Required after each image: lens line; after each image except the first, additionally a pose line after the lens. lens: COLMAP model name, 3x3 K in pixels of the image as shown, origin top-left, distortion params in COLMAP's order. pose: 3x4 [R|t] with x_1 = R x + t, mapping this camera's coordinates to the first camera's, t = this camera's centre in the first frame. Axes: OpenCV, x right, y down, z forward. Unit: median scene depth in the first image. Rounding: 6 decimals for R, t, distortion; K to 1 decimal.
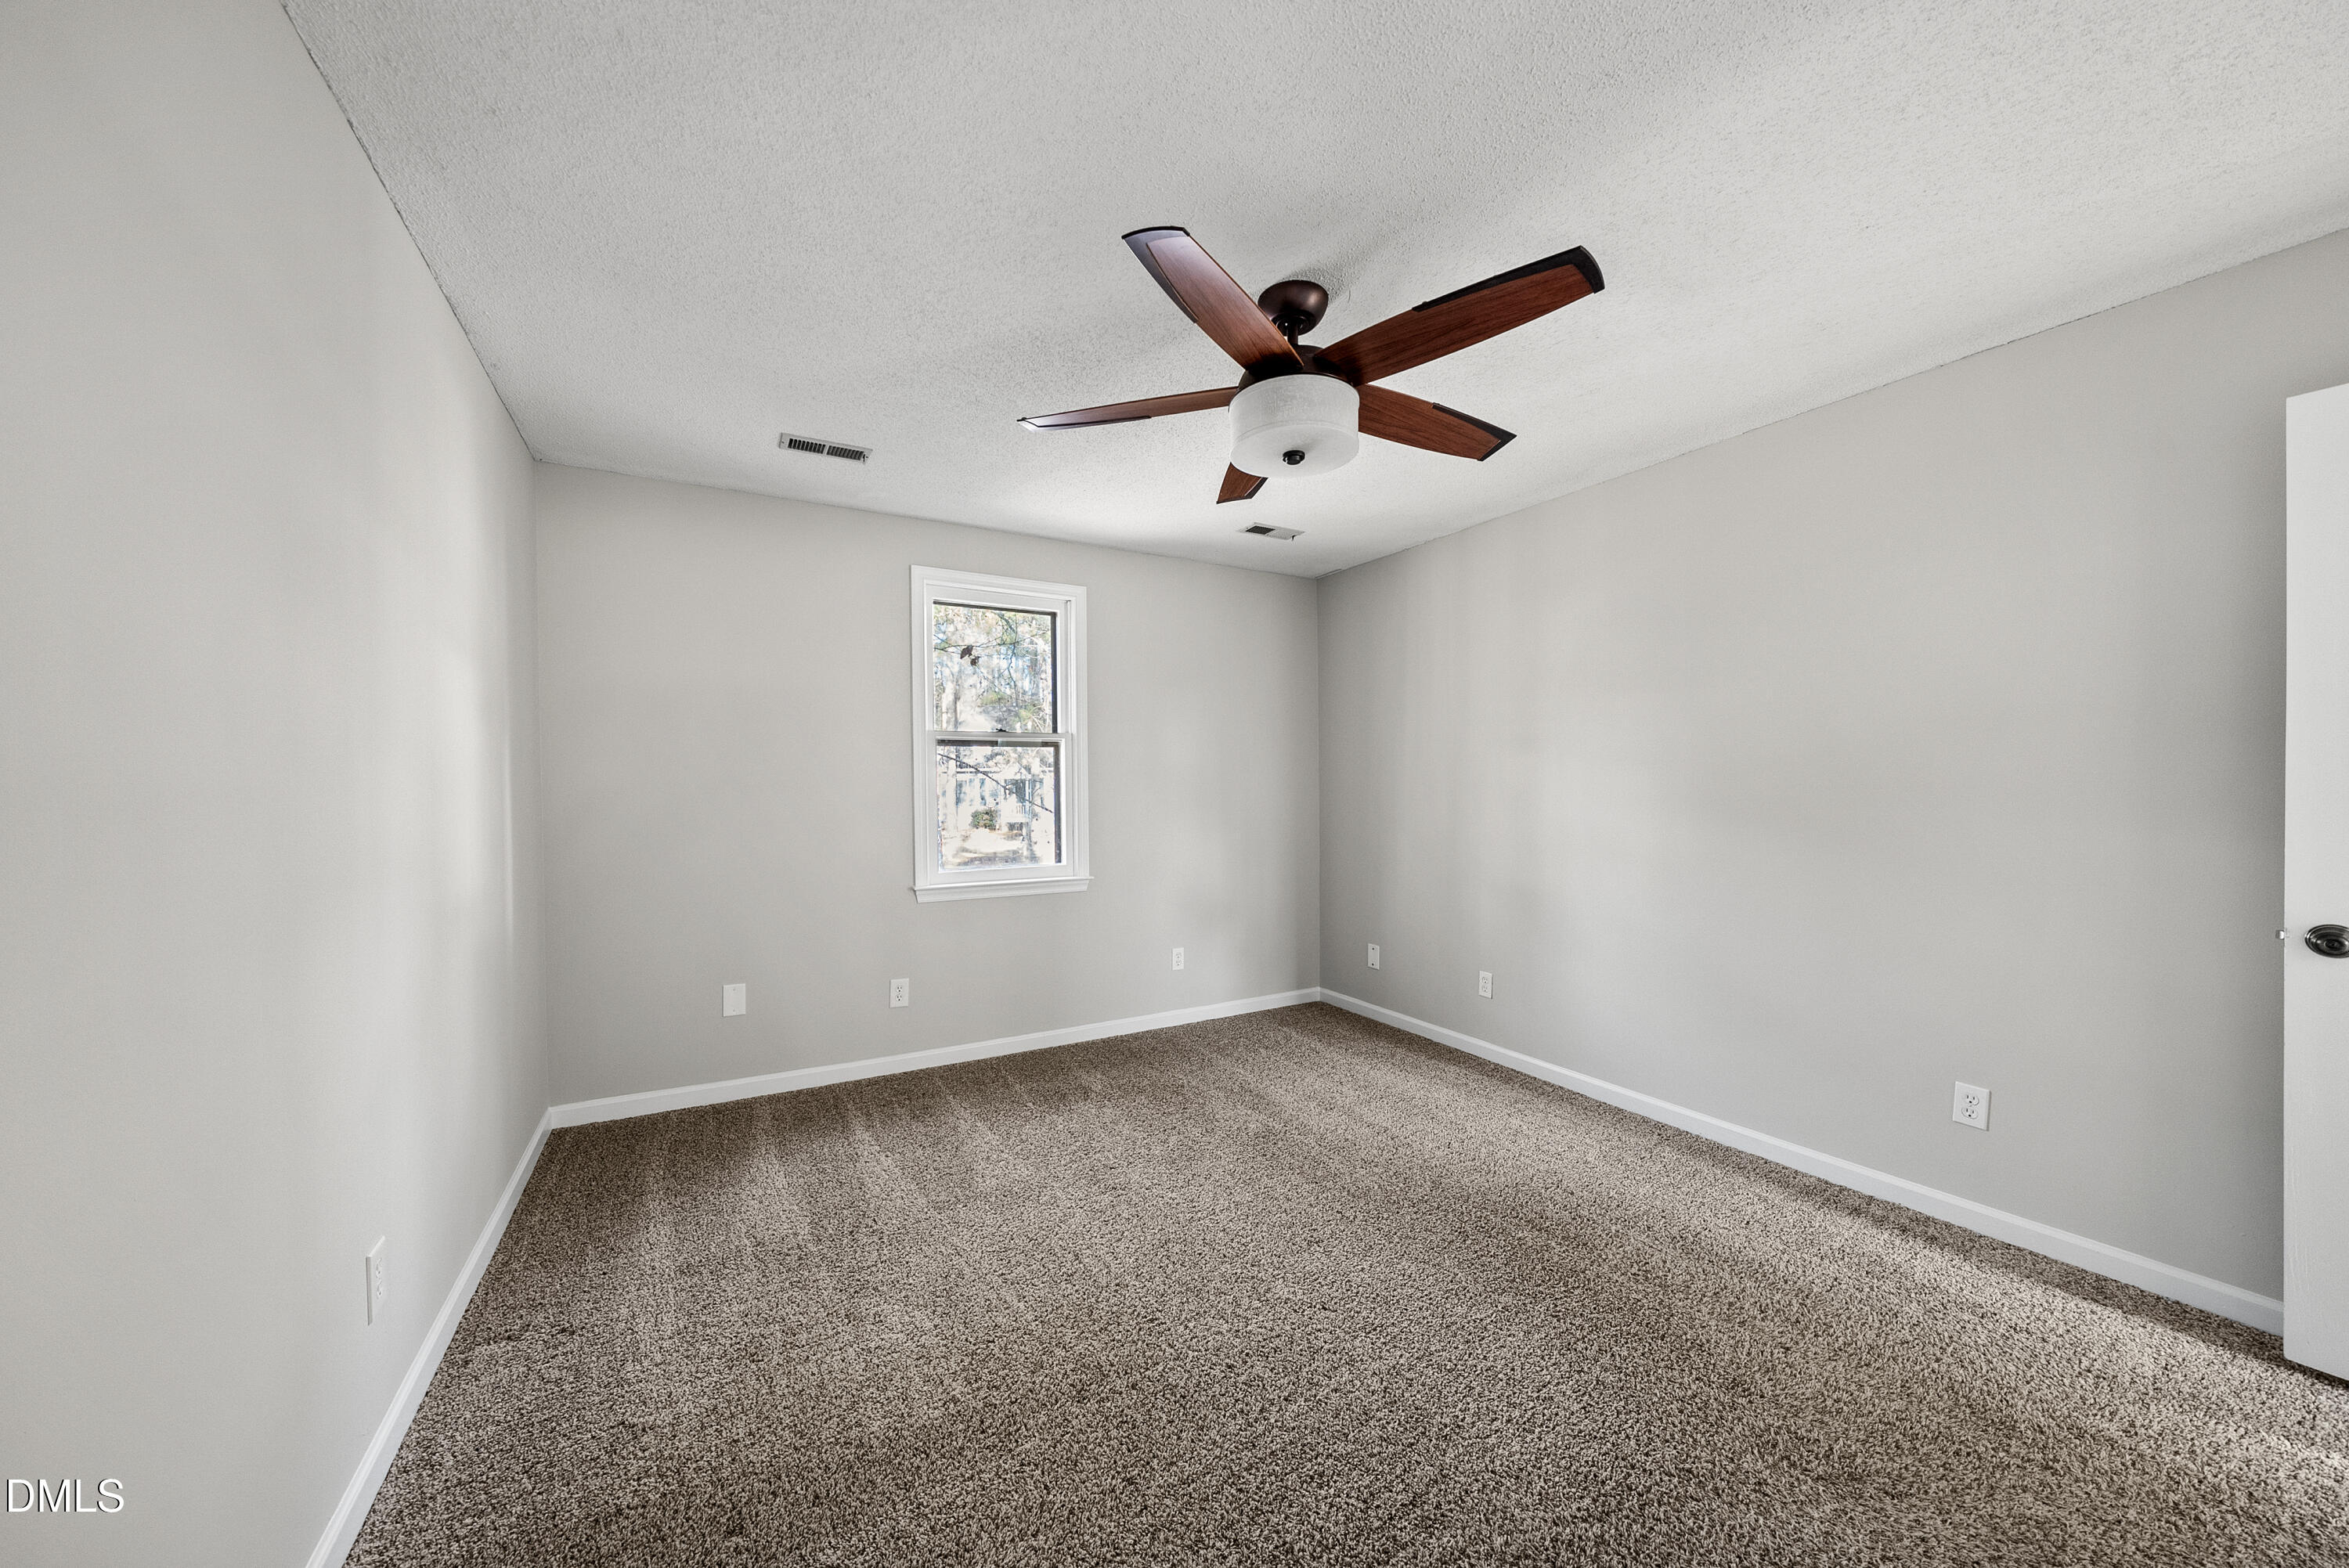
lens RADIAL K [[812.3, 0, 1158.2], [0, 812.3, 784.3], [0, 0, 1]] dist [-0.008787, 0.000055]
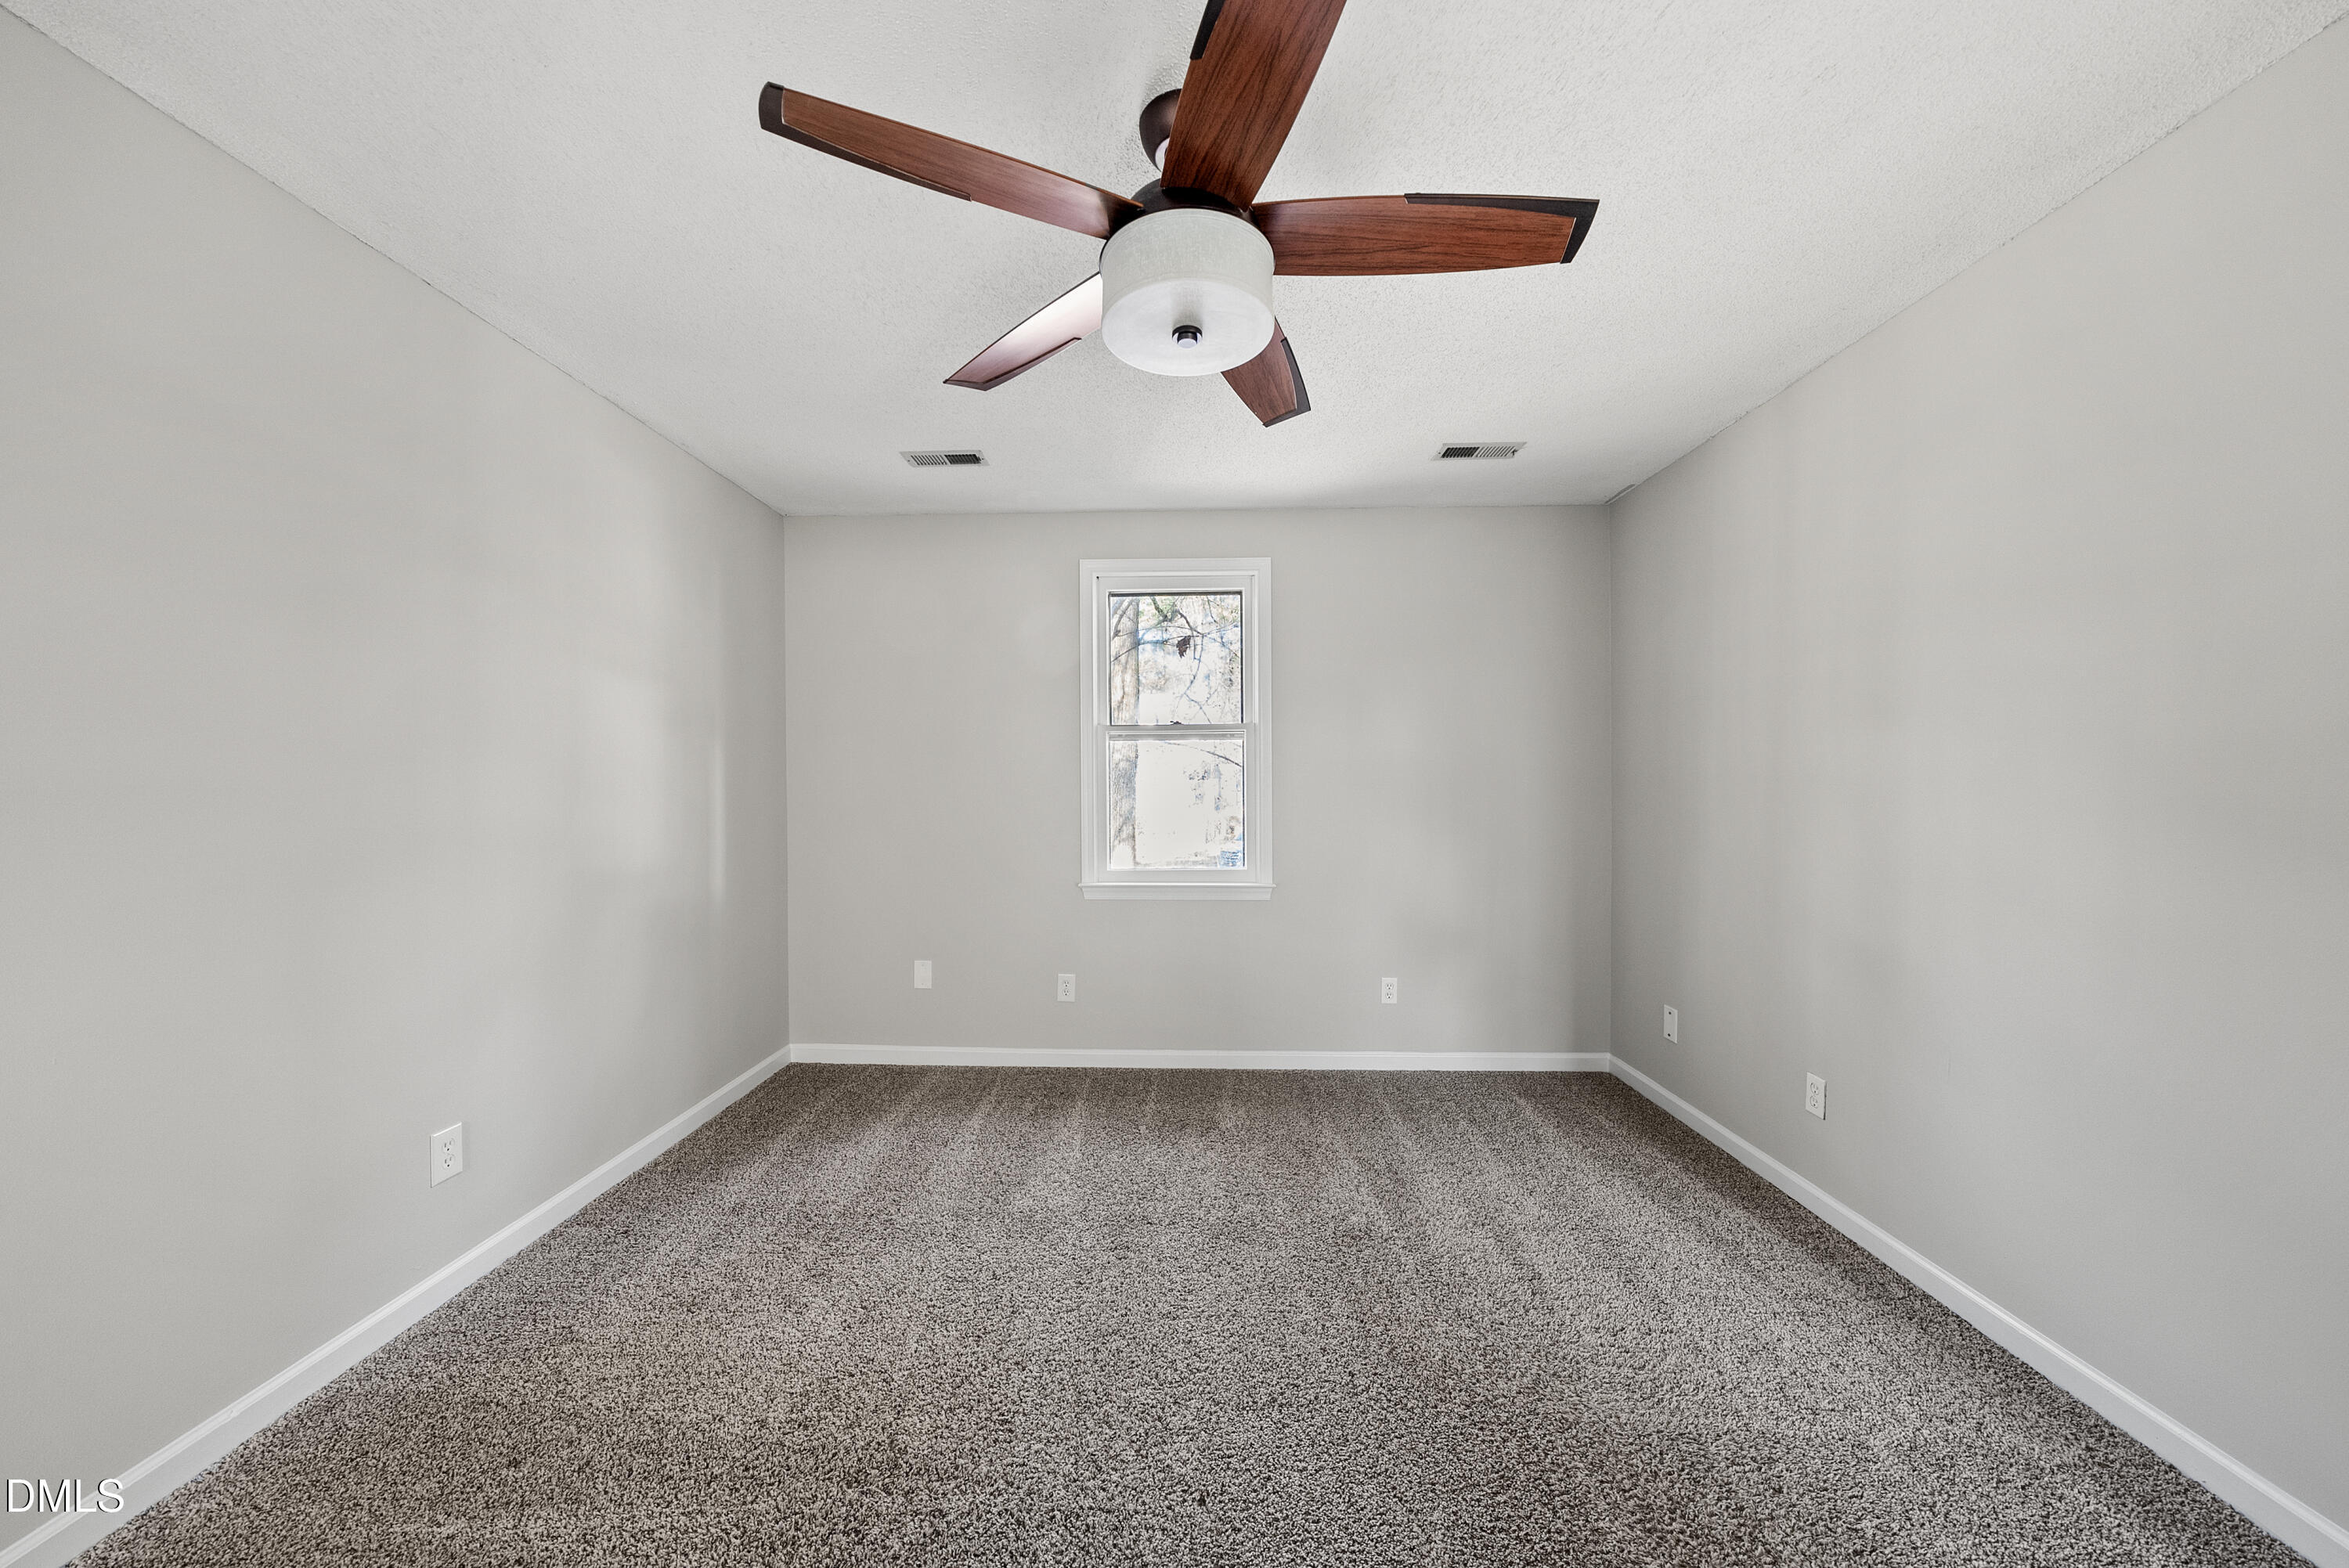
lens RADIAL K [[812.3, 0, 1158.2], [0, 812.3, 784.3], [0, 0, 1]] dist [-0.008787, 0.000055]
pose [[0.856403, 0.002805, -0.516300, 0.302929], [-0.001116, 0.999993, 0.003582, 0.001513], [0.516306, -0.002492, 0.856400, 0.202802]]
